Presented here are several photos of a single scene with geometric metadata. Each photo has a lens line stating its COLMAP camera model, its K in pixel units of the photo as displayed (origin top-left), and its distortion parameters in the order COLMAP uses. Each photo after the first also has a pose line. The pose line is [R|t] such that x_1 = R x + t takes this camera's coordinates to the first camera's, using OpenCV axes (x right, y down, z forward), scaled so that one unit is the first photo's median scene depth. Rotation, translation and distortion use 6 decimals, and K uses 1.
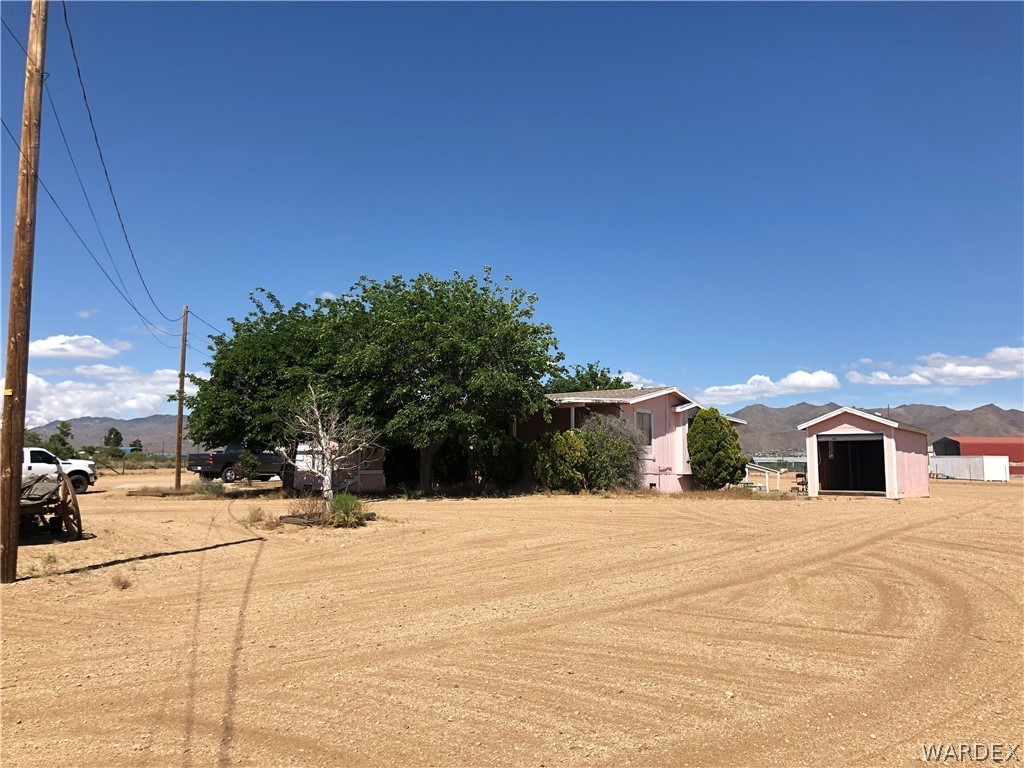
lens RADIAL K [[843.5, 0, 513.5], [0, 843.5, 379.0], [0, 0, 1]] dist [0.031658, -0.037810]
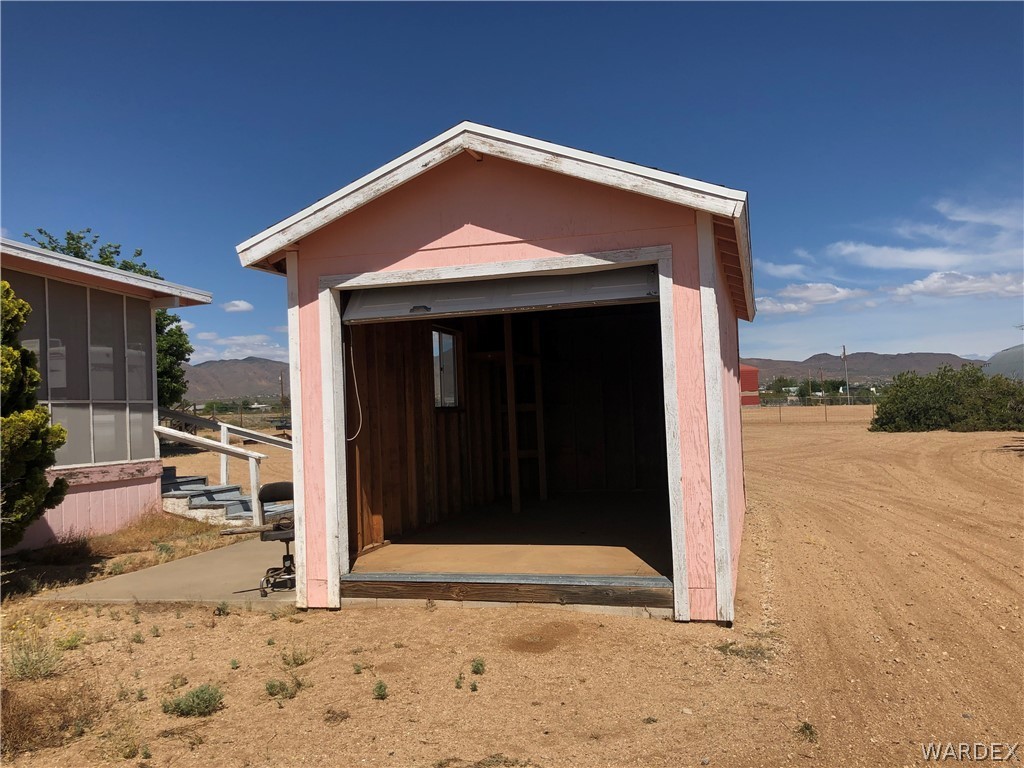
lens RADIAL K [[843.5, 0, 513.5], [0, 843.5, 379.0], [0, 0, 1]] dist [0.031658, -0.037810]
pose [[0.939446, -0.034404, 0.340967, 0.329687], [0.009918, 0.997261, 0.073298, 0.072490], [-0.342554, -0.065477, 0.937214, 0.802993]]
